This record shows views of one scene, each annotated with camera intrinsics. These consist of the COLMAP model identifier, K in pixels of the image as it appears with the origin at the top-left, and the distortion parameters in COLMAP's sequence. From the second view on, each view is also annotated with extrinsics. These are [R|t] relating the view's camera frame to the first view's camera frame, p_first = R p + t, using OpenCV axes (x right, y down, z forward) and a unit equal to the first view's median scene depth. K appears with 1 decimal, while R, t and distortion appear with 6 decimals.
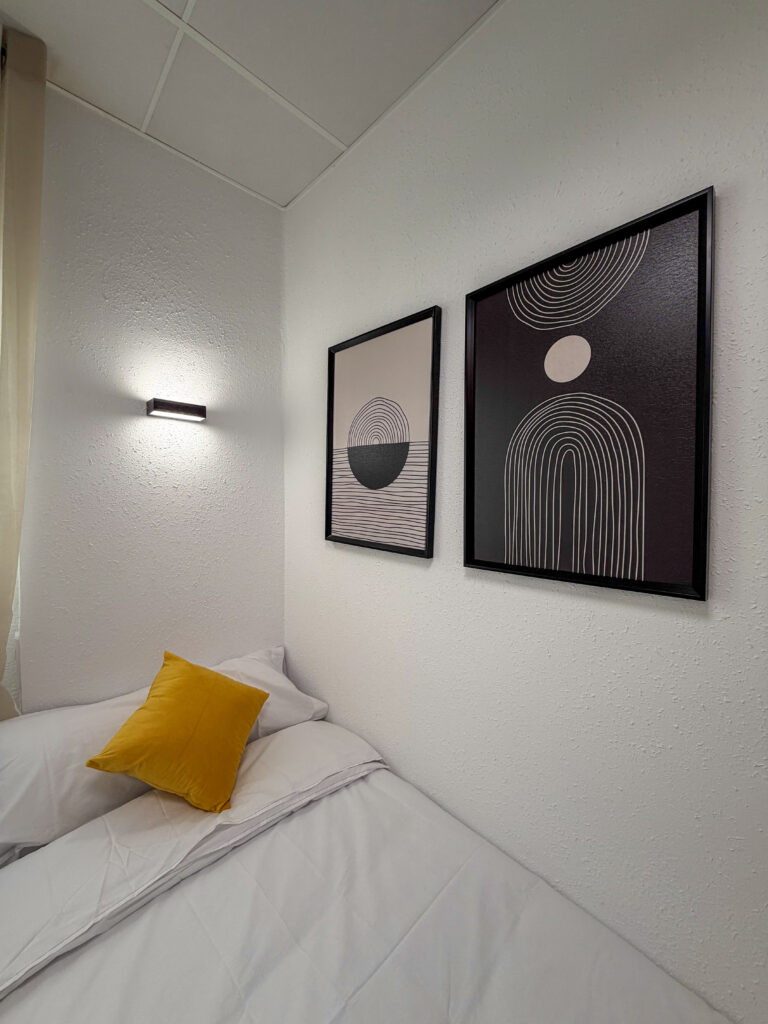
lens RADIAL K [[409.4, 0, 384.4], [0, 409.4, 510.4], [0, 0, 1]] dist [0.002859, -0.000906]
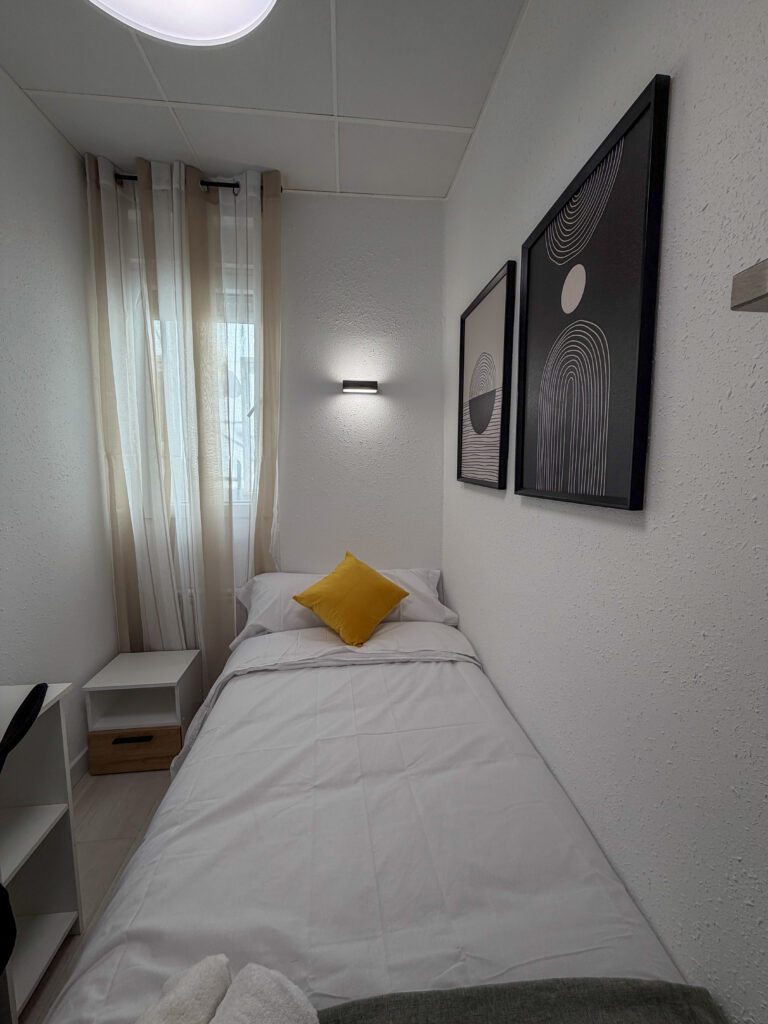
lens RADIAL K [[409.4, 0, 381.6], [0, 409.4, 510.5], [0, 0, 1]] dist [0.002859, -0.000906]
pose [[0.789326, 0.055703, -0.611442, 0.519825], [-0.009929, 0.996904, 0.078000, 0.083684], [0.613893, -0.055496, 0.787436, -0.111773]]
